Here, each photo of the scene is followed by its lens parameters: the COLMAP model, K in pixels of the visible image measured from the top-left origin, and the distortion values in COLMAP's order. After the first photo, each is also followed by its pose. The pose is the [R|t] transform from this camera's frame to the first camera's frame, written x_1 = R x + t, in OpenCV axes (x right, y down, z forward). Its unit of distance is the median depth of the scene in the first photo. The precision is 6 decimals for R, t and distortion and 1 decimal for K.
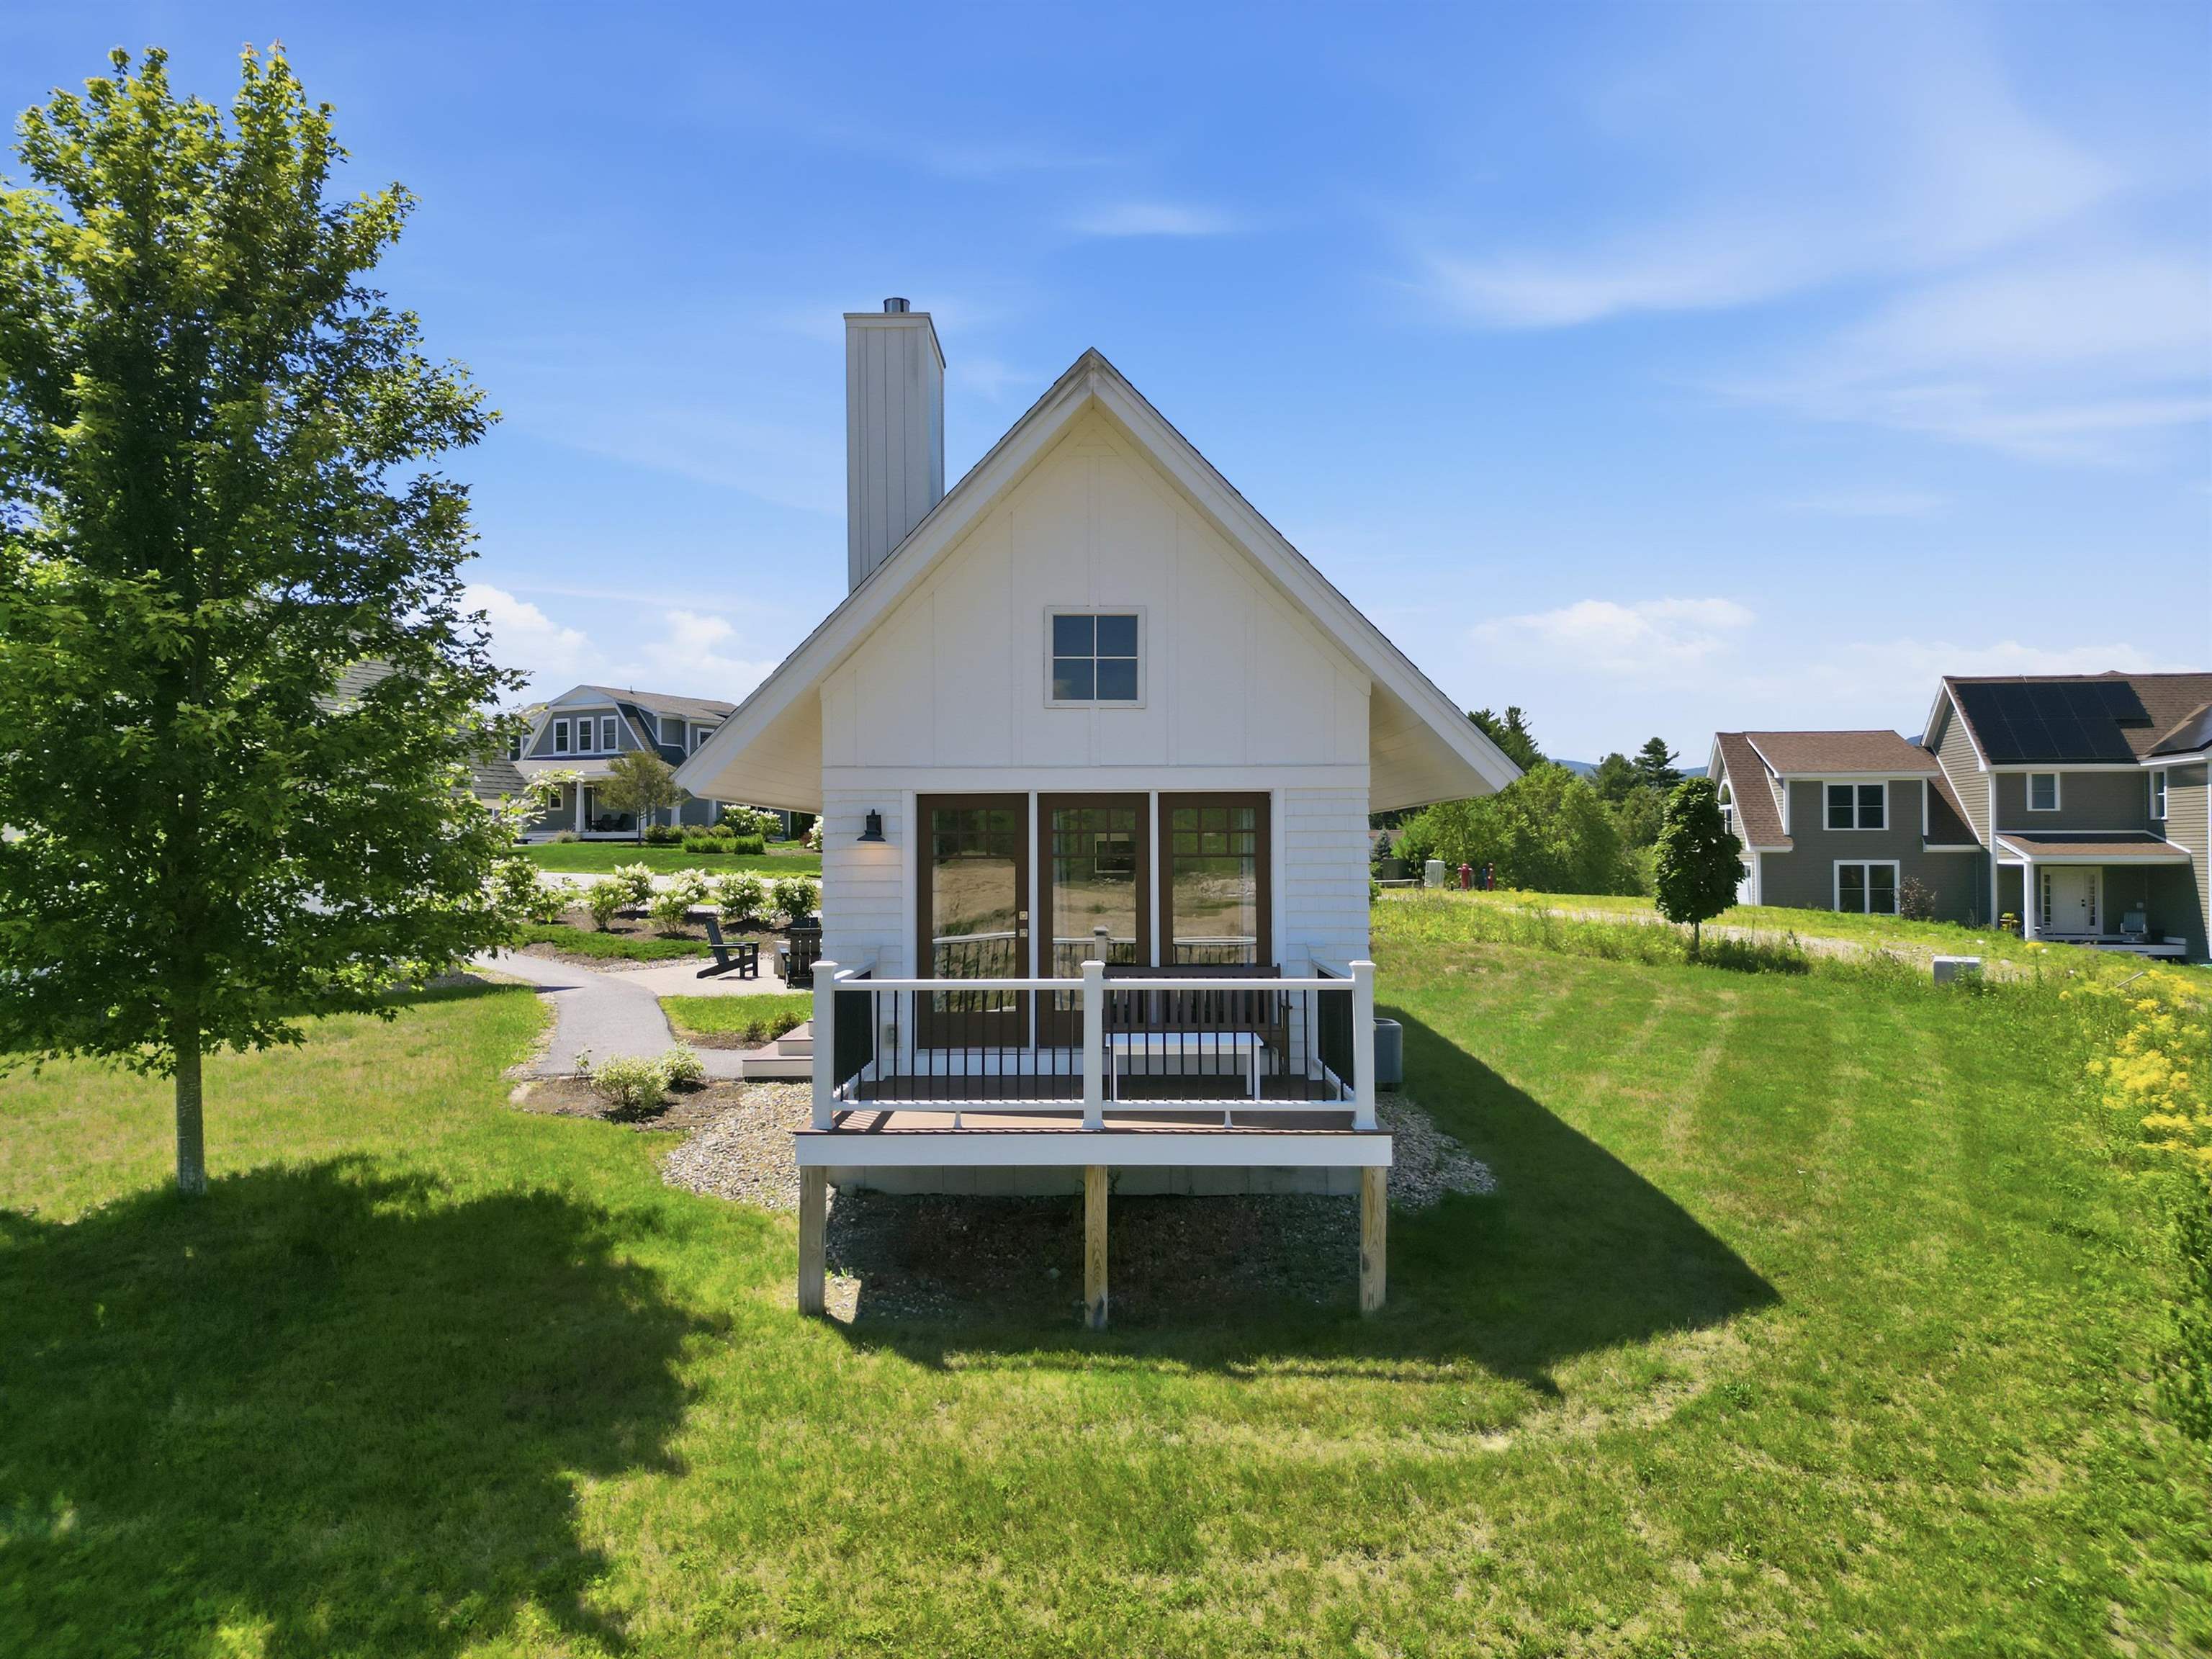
lens RADIAL K [[1546.4, 0, 1093.4], [0, 1546.4, 835.7], [0, 0, 1]] dist [0.057691, -0.065307]
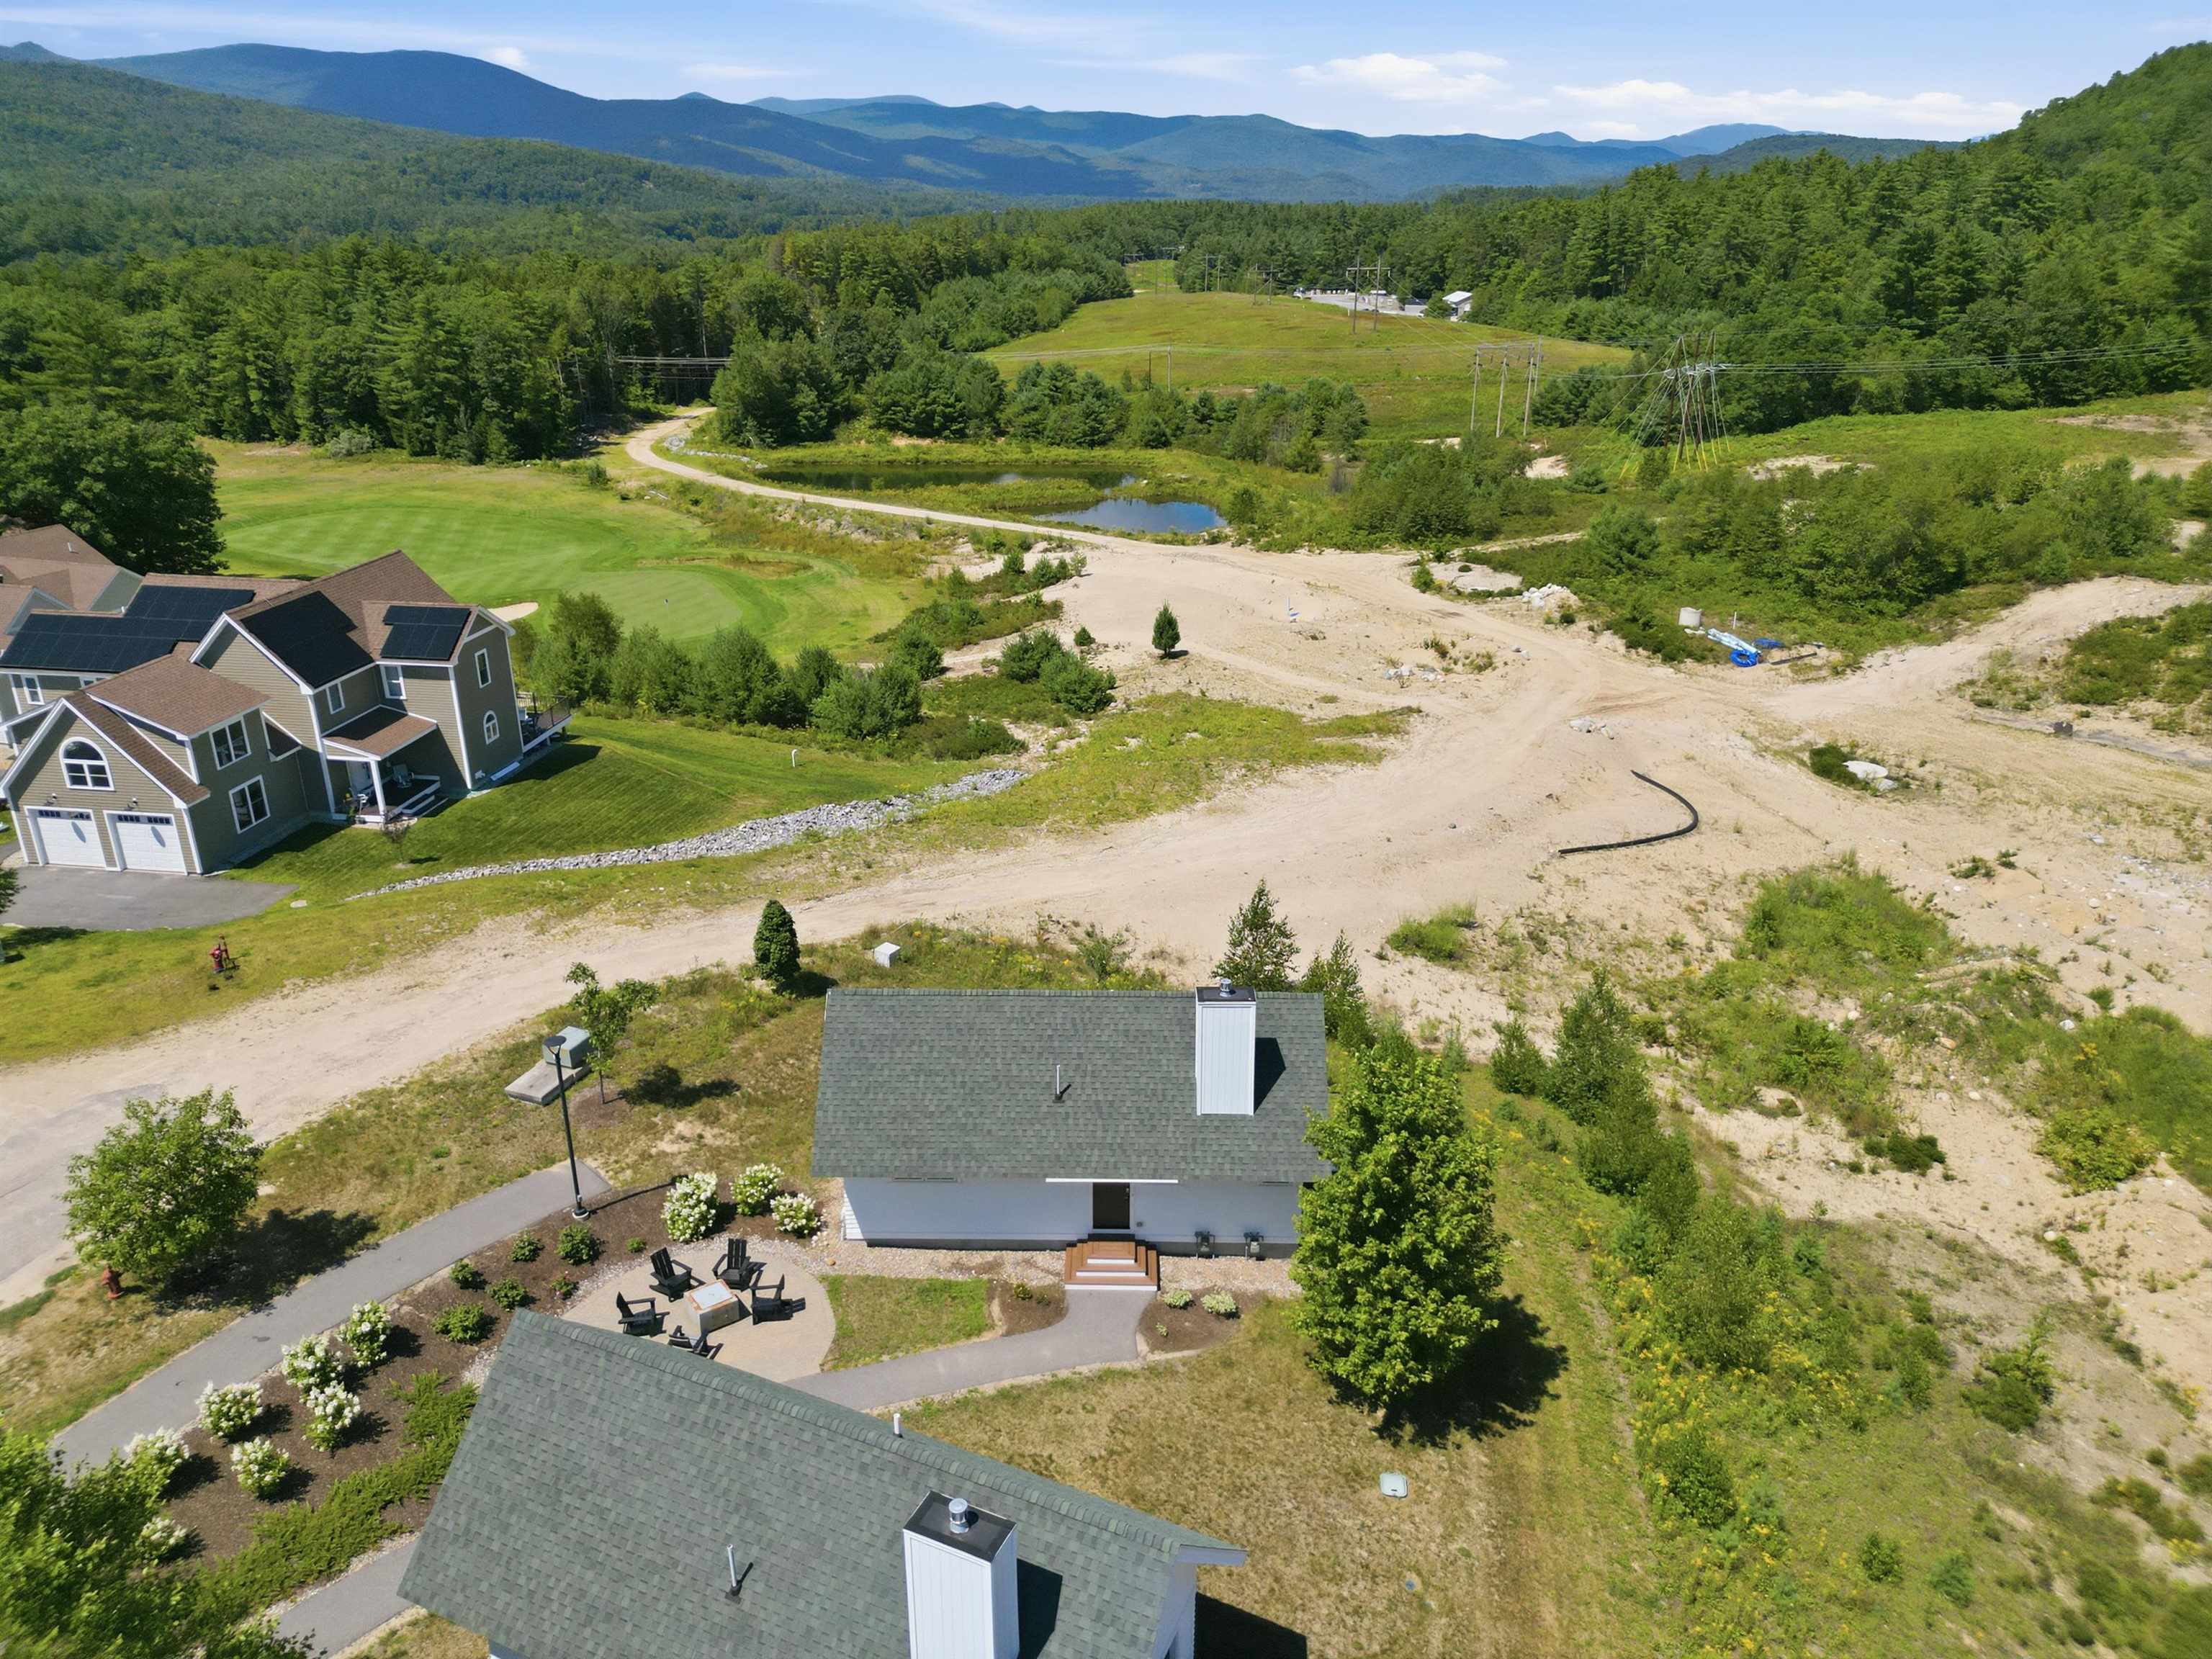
lens RADIAL K [[1546.4, 0, 1093.4], [0, 1546.4, 835.7], [0, 0, 1]] dist [0.057691, -0.065307]
pose [[0.003065, -0.373148, 0.927767, -2.762010], [-0.015308, 0.927645, 0.373149, -1.744471], [-0.999878, -0.015346, -0.002869, 1.438964]]
